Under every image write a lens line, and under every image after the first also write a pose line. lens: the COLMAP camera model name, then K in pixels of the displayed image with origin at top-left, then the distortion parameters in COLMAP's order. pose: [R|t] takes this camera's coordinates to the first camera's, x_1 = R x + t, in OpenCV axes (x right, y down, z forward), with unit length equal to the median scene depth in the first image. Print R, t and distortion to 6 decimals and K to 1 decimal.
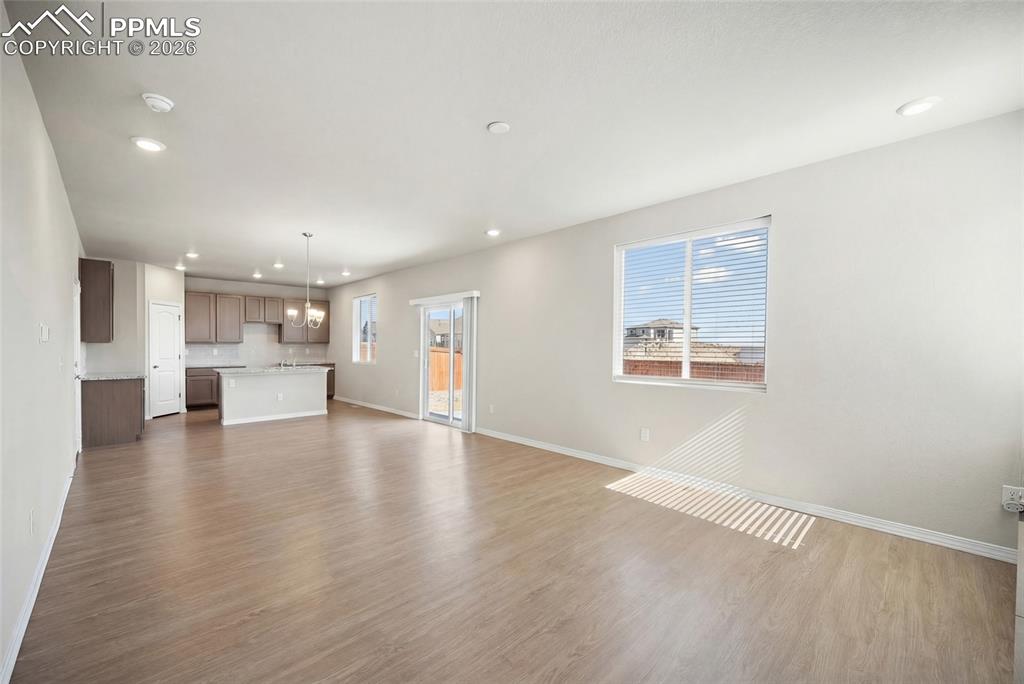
lens RADIAL K [[406.9, 0, 519.0], [0, 406.9, 336.6], [0, 0, 1]] dist [-0.002123, -0.000282]
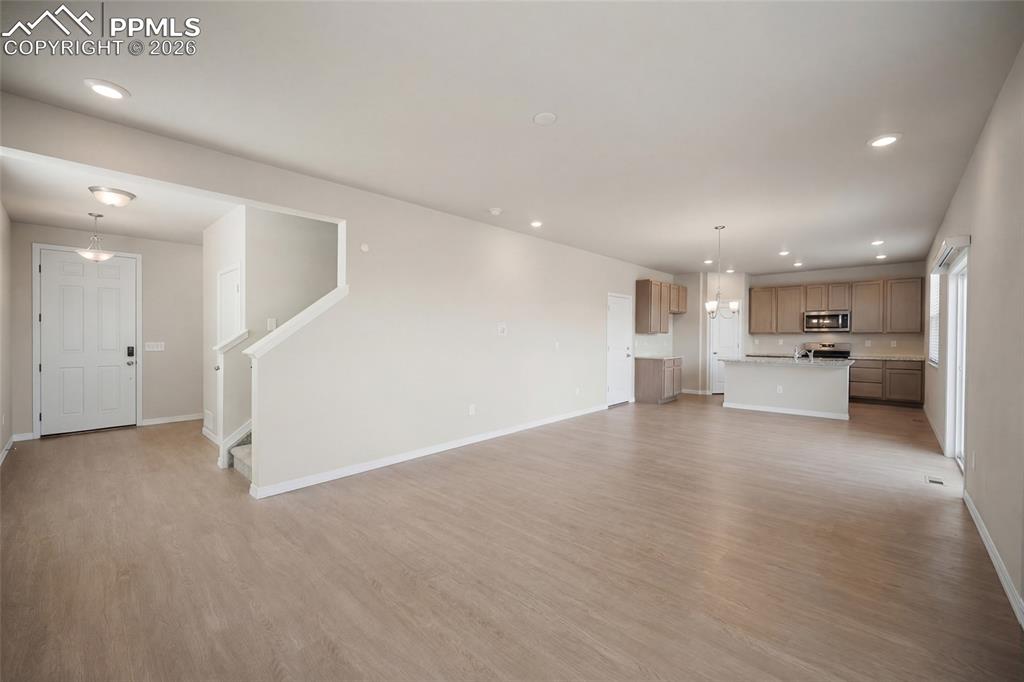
lens RADIAL K [[406.9, 0, 519.0], [0, 406.9, 335.6], [0, 0, 1]] dist [-0.002123, -0.000282]
pose [[0.057313, 0.006134, -0.998337, 0.303497], [0.017619, 0.999819, 0.007155, 0.002297], [0.998201, -0.018000, 0.057195, 0.285343]]
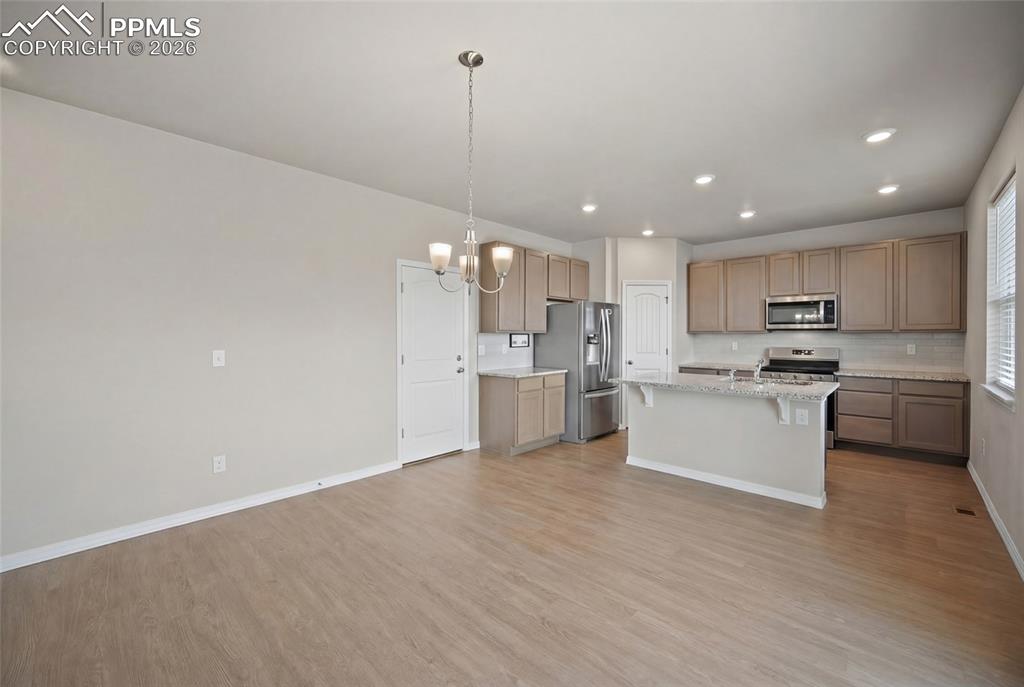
lens RADIAL K [[409.1, 0, 534.3], [0, 409.1, 332.1], [0, 0, 1]] dist [0.001901, 0.000253]
pose [[0.060478, -0.006178, -0.998150, -0.084305], [0.022852, 0.999727, -0.004803, 0.011967], [0.997908, -0.022519, 0.060603, 0.684963]]
